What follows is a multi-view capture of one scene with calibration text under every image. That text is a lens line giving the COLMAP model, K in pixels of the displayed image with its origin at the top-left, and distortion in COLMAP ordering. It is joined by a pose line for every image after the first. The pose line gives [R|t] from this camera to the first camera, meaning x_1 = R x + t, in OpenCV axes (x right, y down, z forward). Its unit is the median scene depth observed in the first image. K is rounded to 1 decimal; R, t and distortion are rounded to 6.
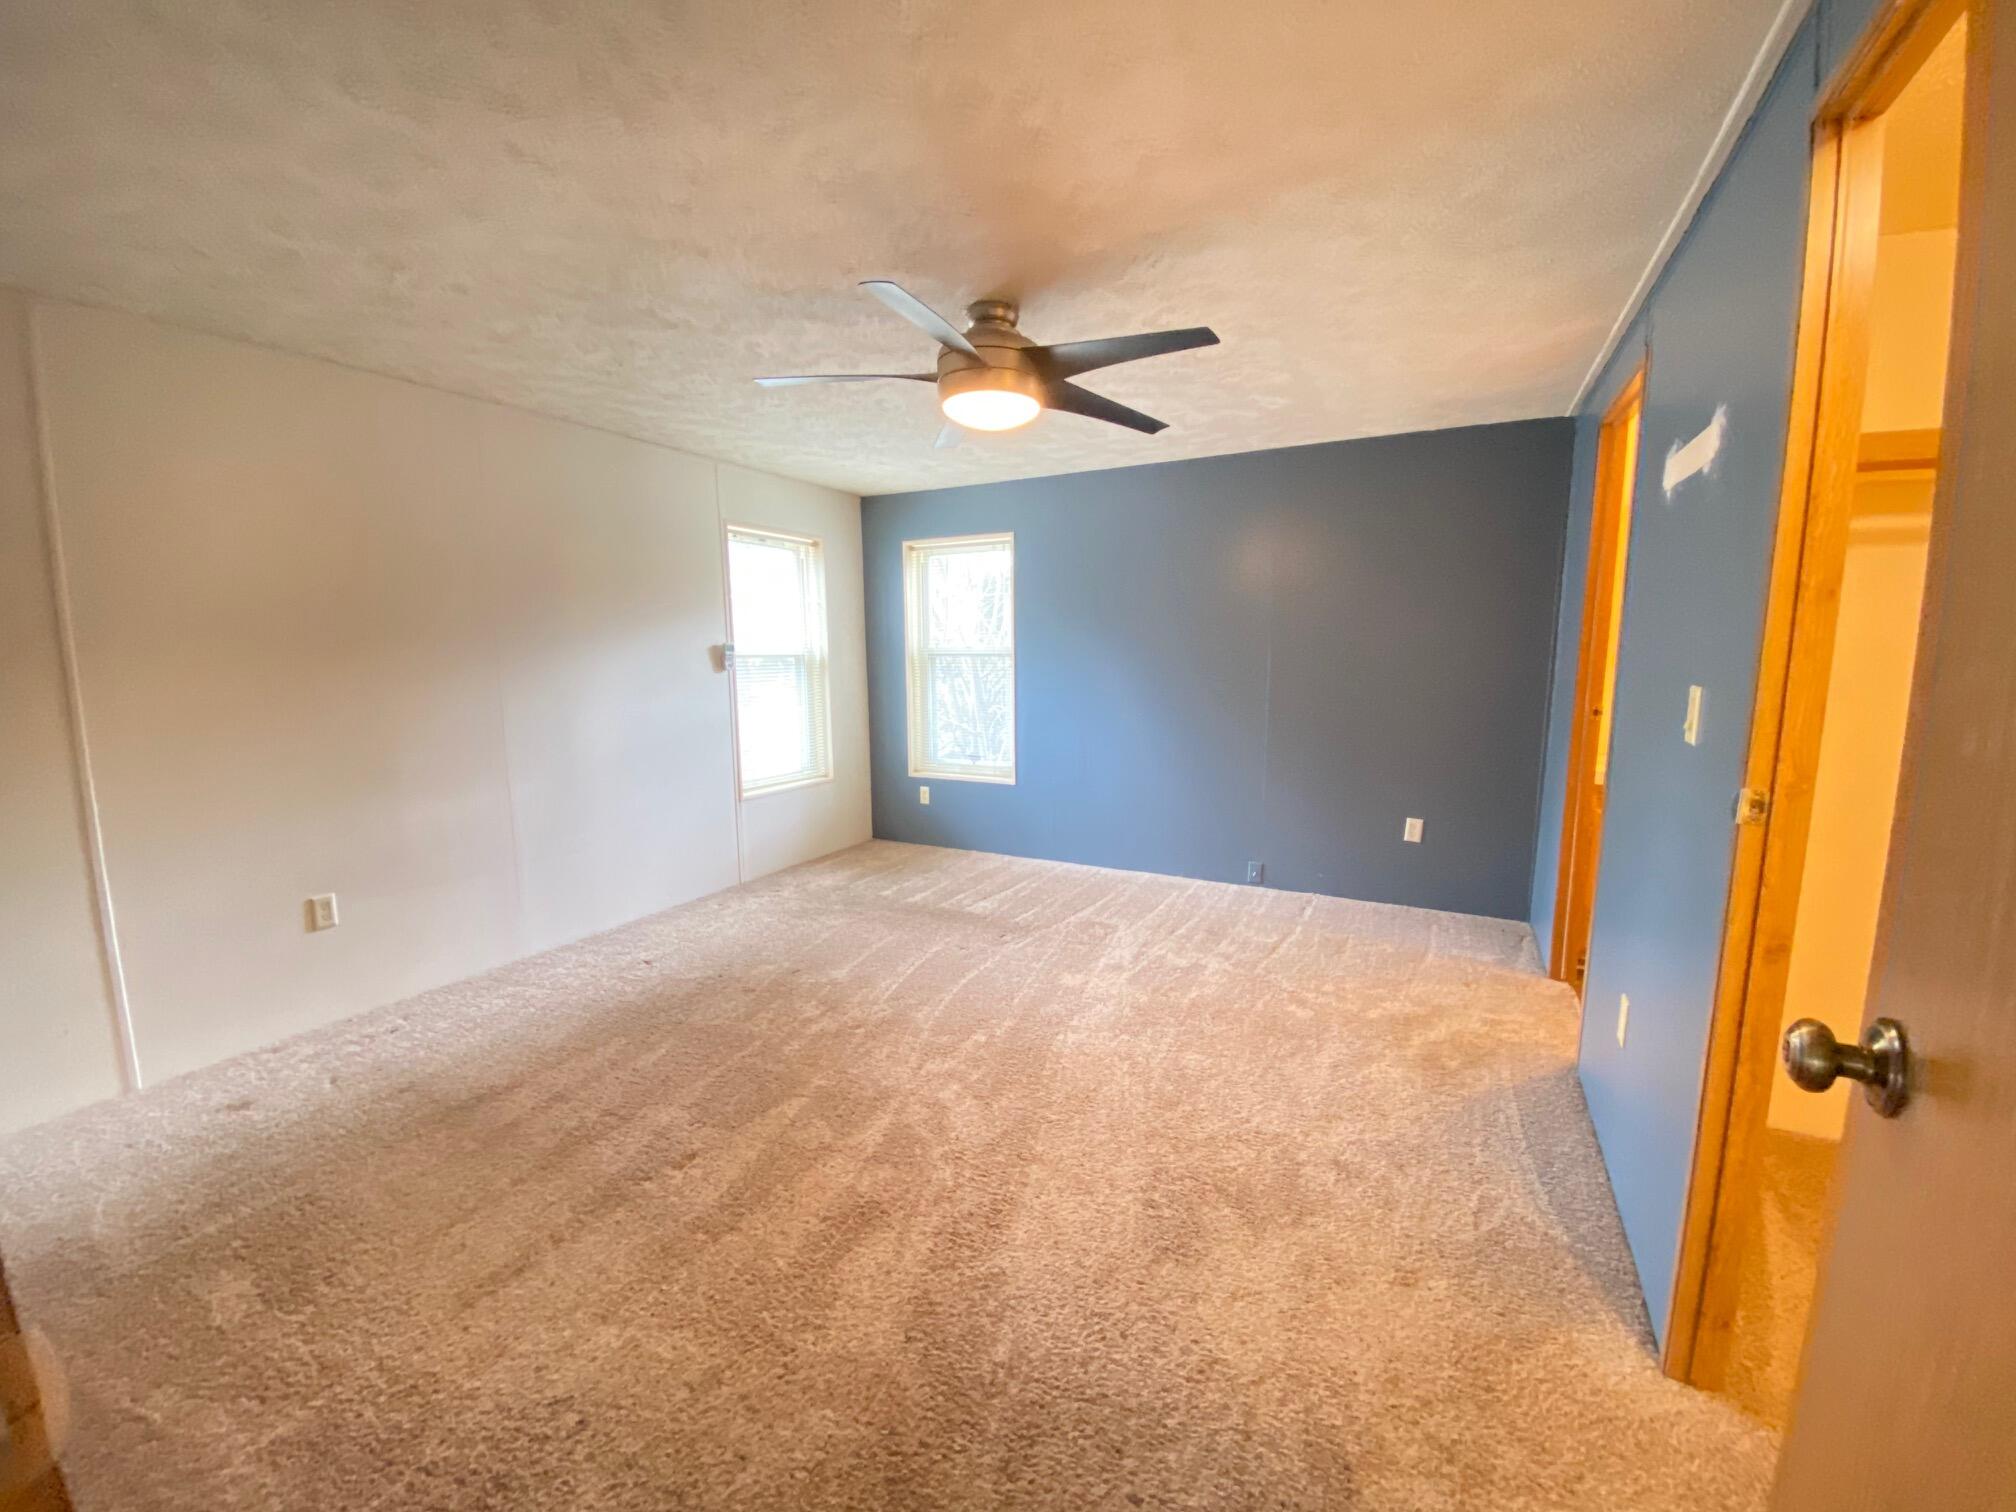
lens RADIAL K [[817.9, 0, 1008.0], [0, 817.9, 756.0], [0, 0, 1]] dist [0.040007, -0.032292]
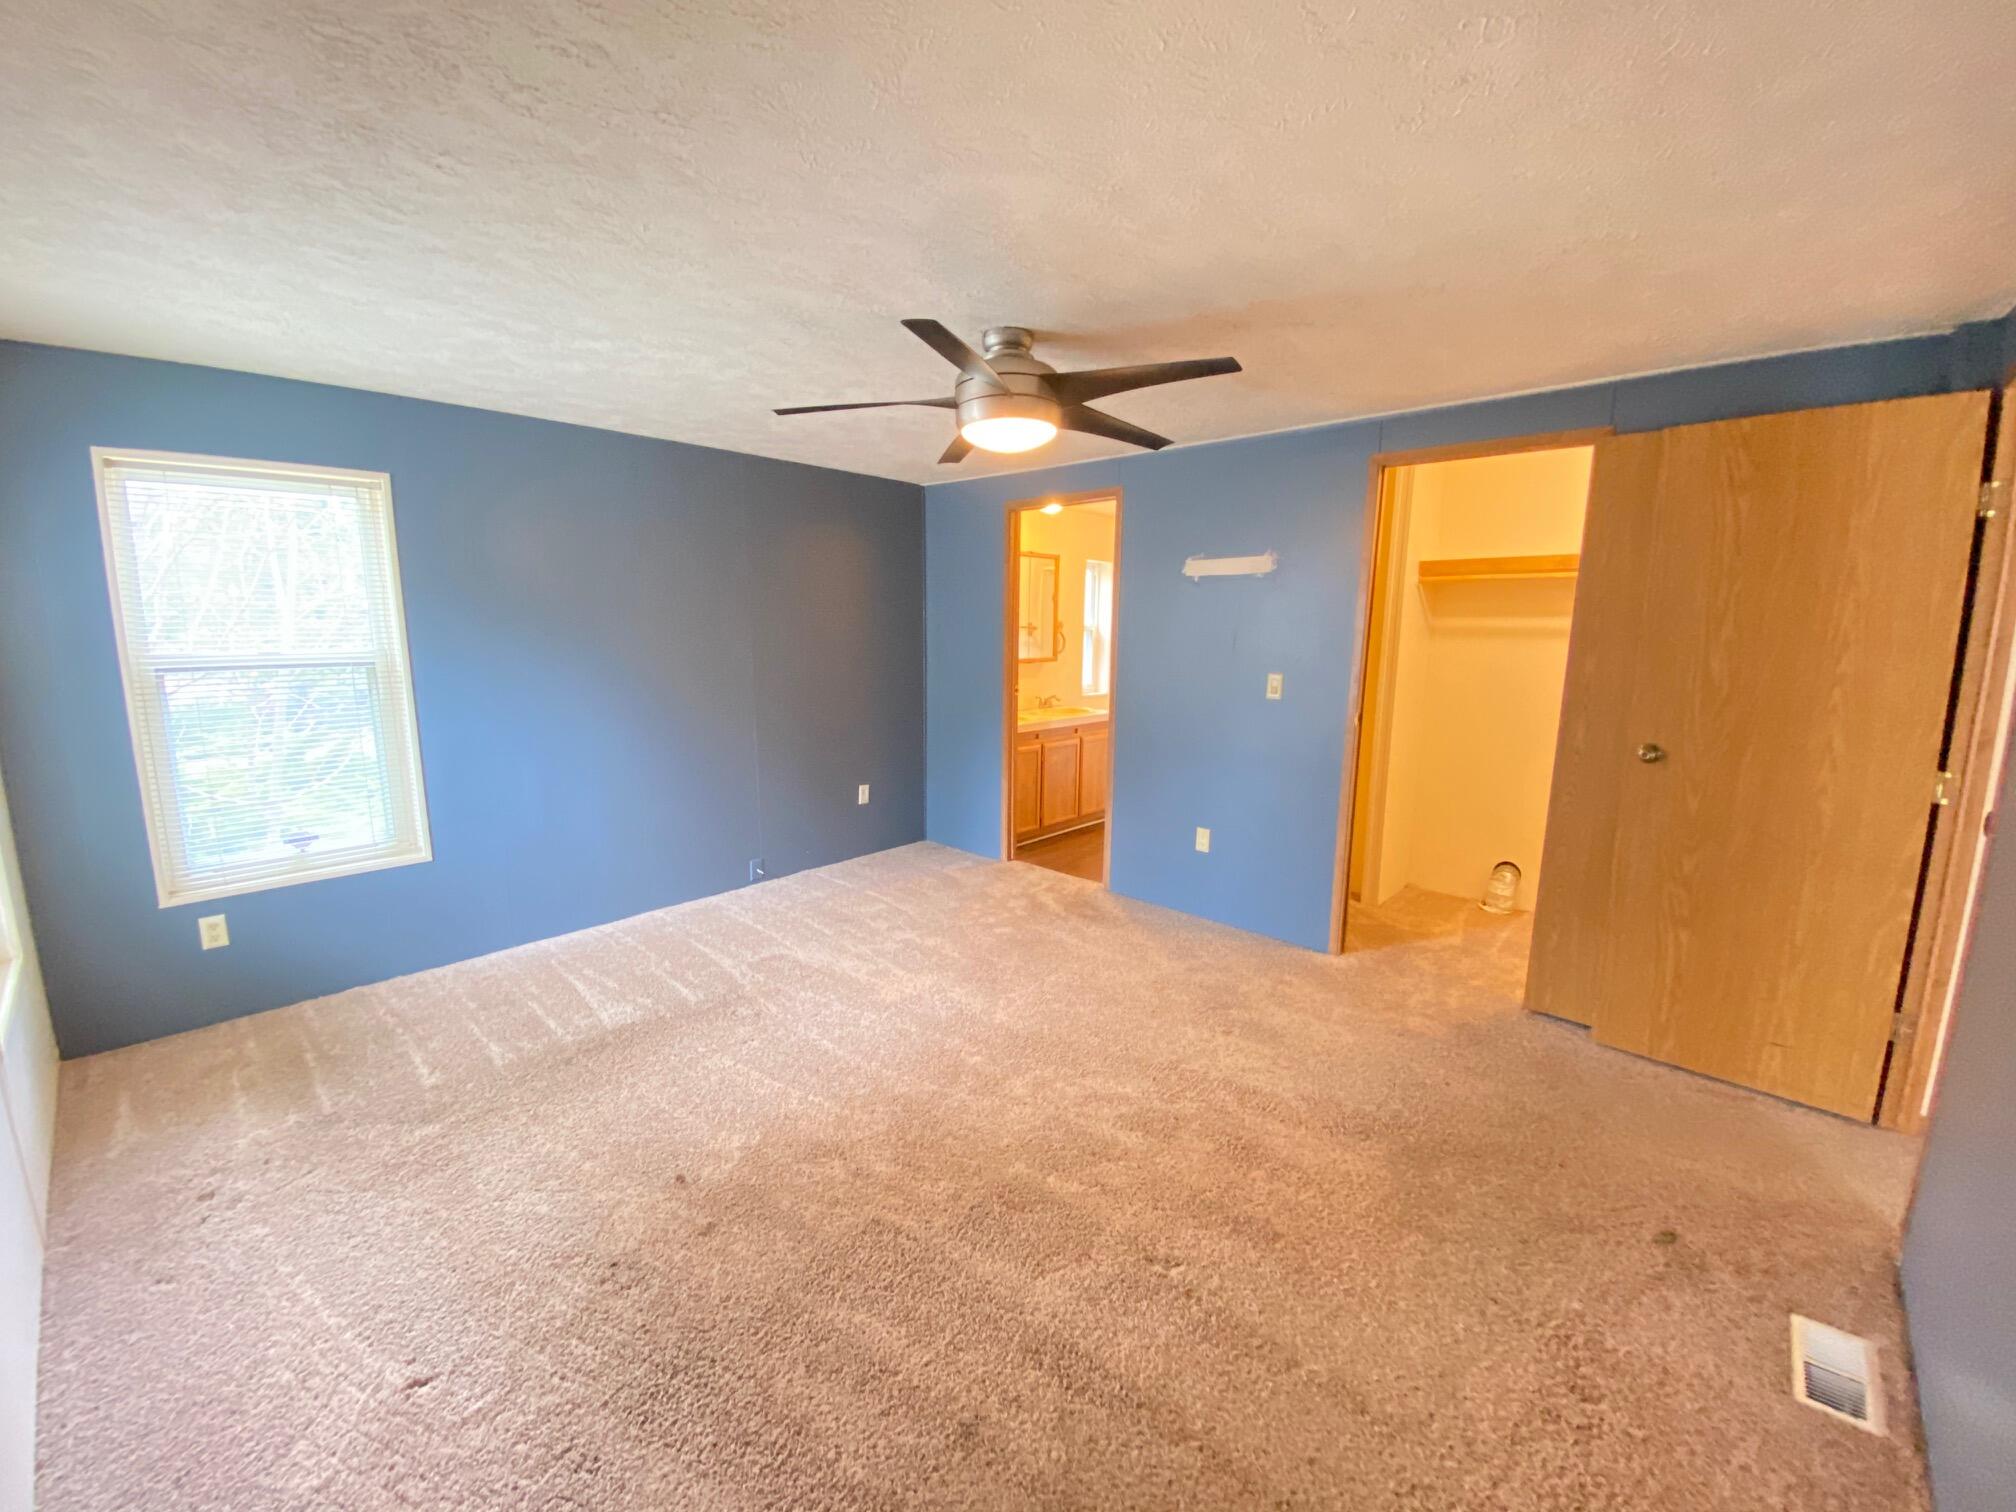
lens RADIAL K [[817.9, 0, 1008.0], [0, 817.9, 756.0], [0, 0, 1]] dist [0.040007, -0.032292]
pose [[0.252480, -0.149649, 0.955960, -0.686129], [0.125531, 0.984684, 0.120991, -0.096260], [-0.959425, 0.089455, 0.267399, 0.506142]]
